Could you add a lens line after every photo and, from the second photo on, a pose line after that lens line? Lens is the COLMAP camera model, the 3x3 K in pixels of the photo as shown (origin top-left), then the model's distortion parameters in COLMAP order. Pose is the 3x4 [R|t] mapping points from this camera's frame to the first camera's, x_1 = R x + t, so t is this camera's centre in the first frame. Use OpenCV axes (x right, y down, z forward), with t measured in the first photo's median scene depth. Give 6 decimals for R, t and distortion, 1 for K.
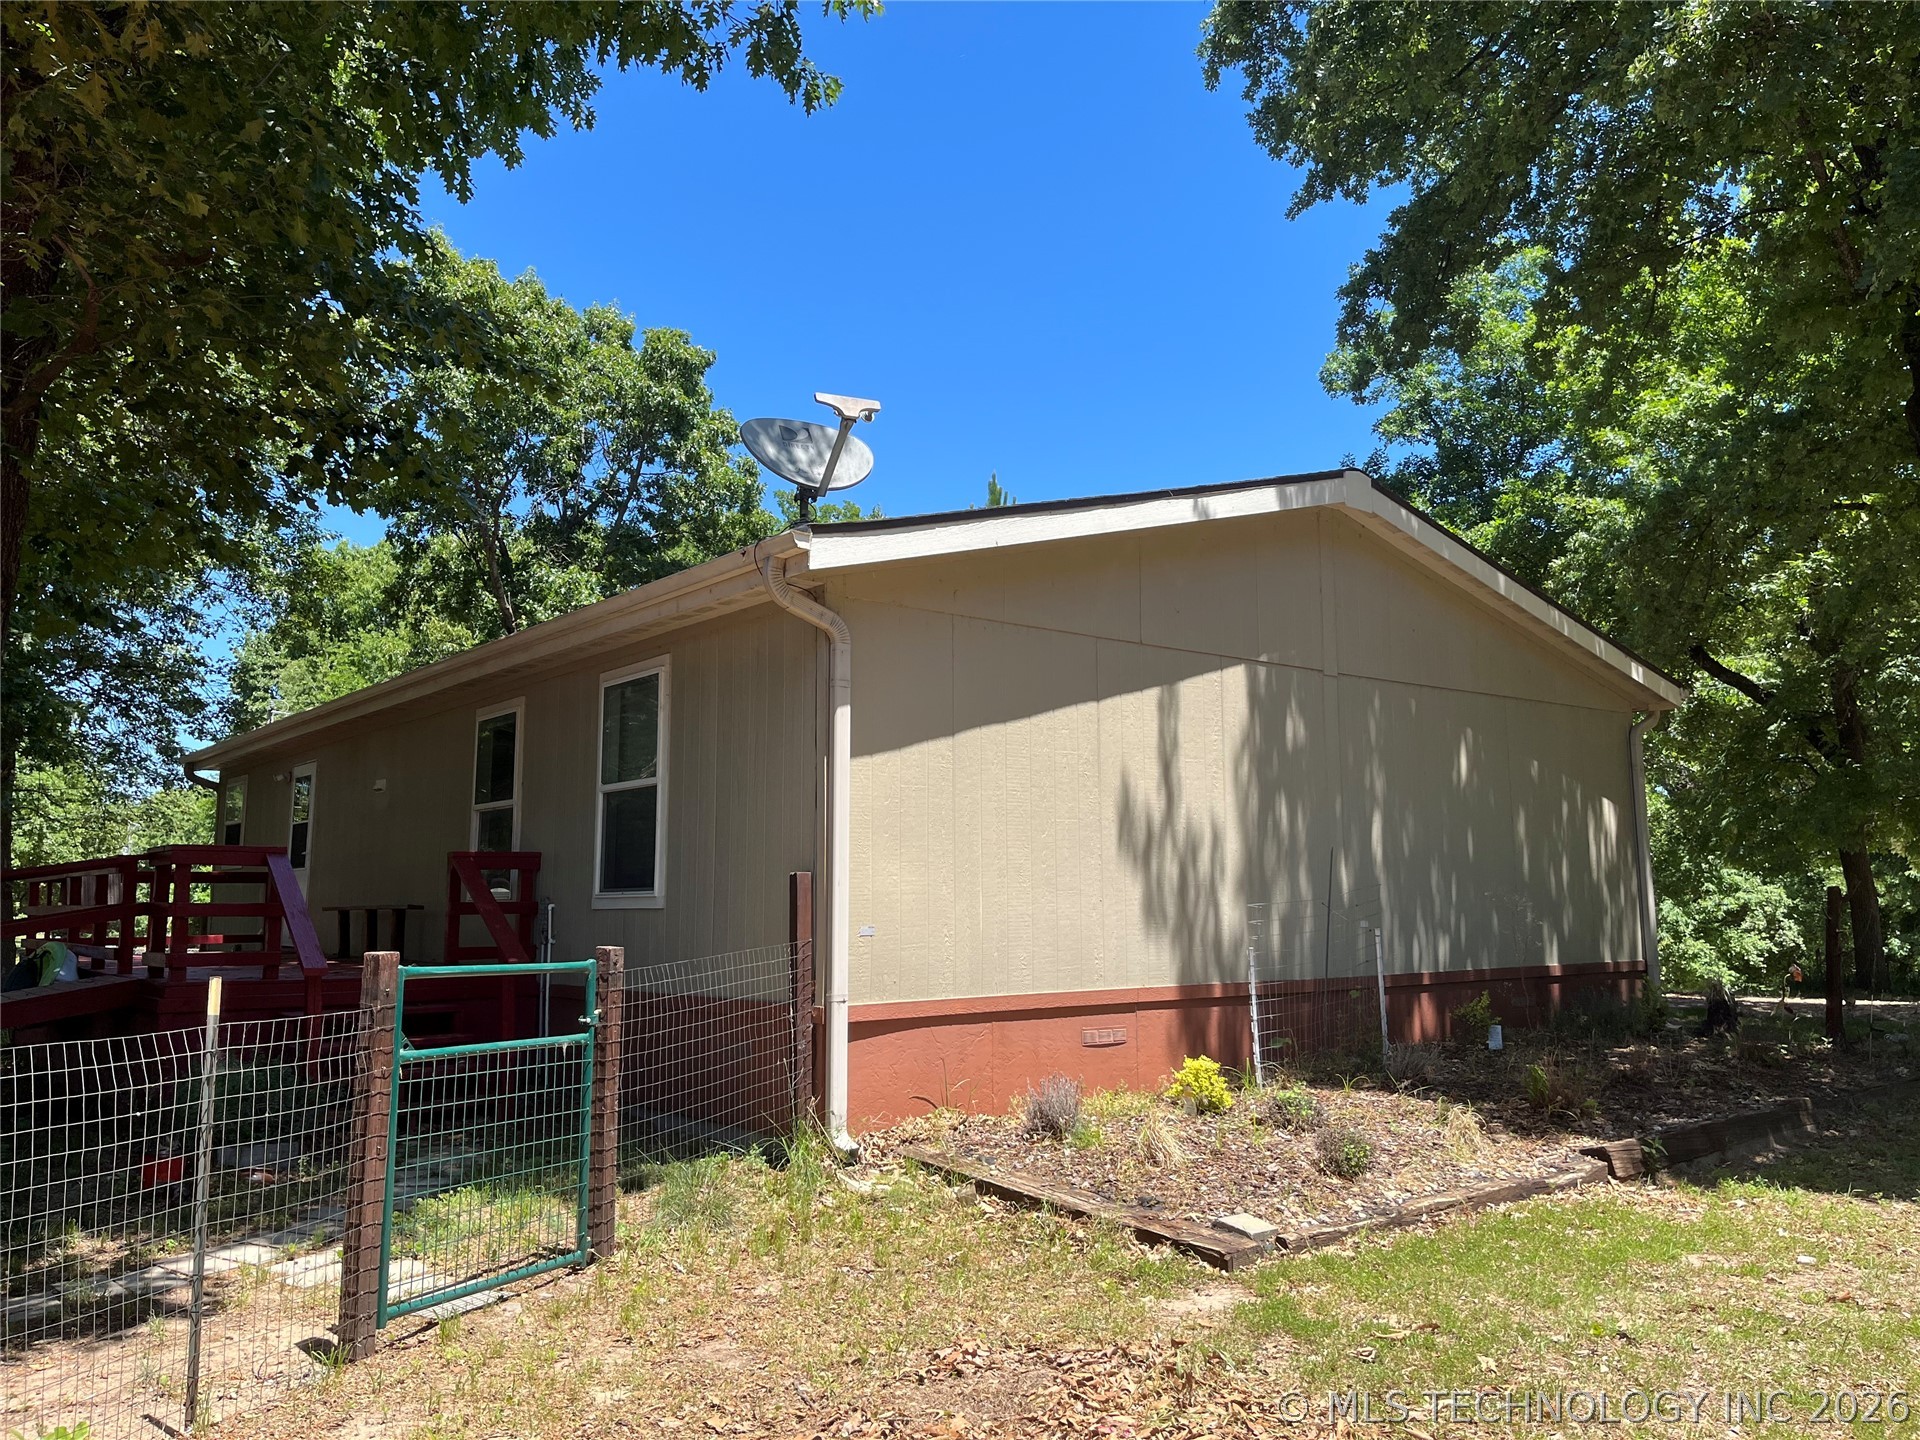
lens RADIAL K [[1452.8, 0, 959.6], [0, 1452.8, 718.5], [0, 0, 1]] dist [0.053171, -0.053113]
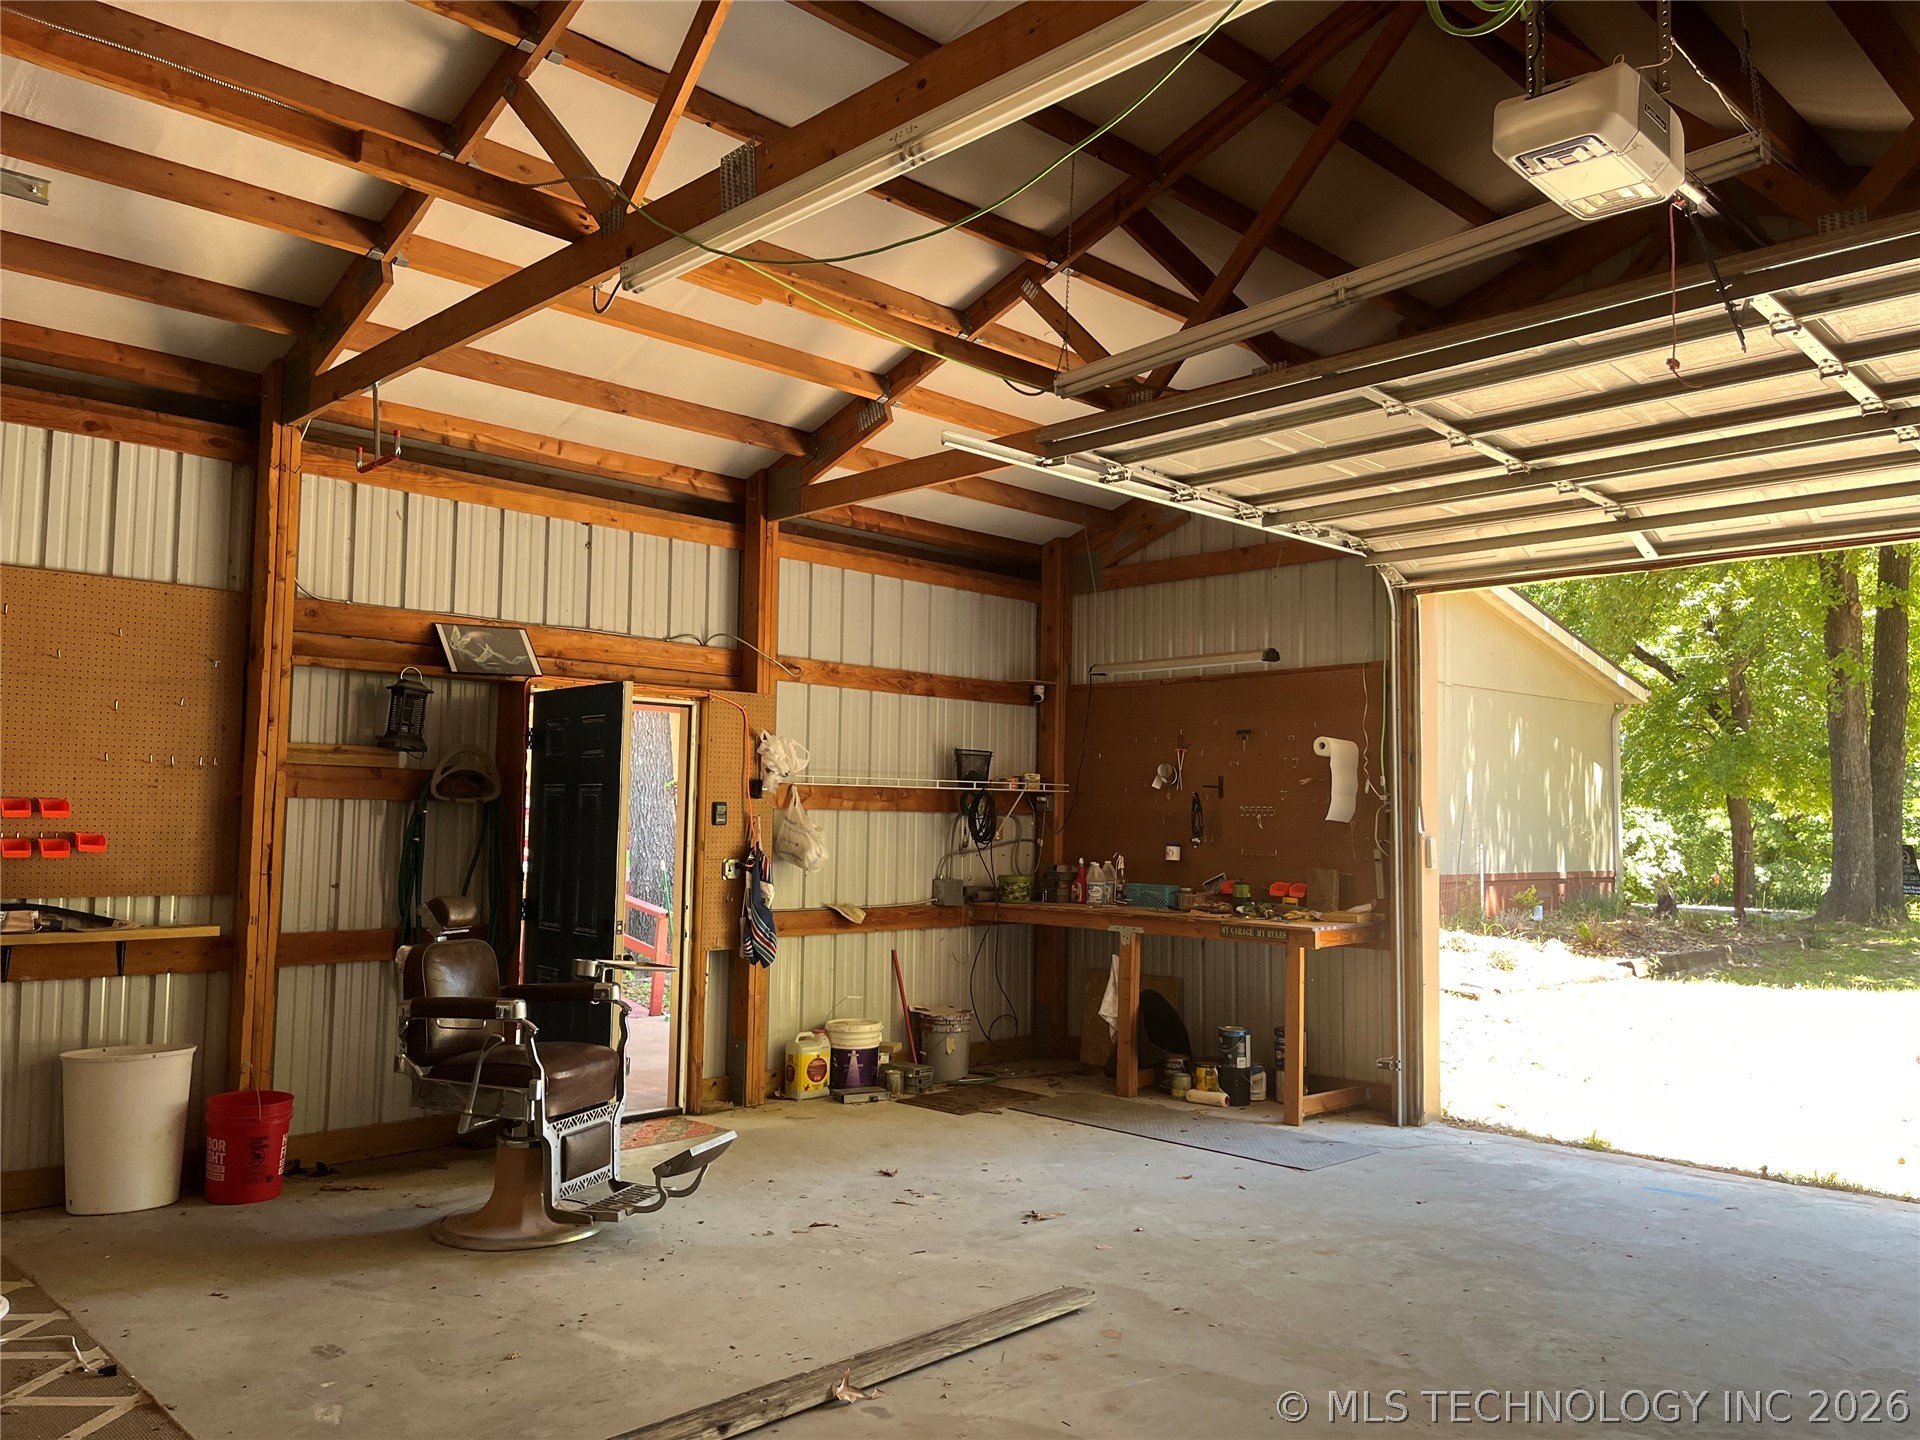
lens RADIAL K [[1452.8, 0, 960.0], [0, 1452.8, 719.6], [0, 0, 1]] dist [0.053171, -0.053113]
pose [[0.997090, 0.025848, 0.071722, -0.172004], [-0.029654, 0.998180, 0.052516, -0.026619], [-0.070234, -0.054490, 0.996041, -0.241800]]
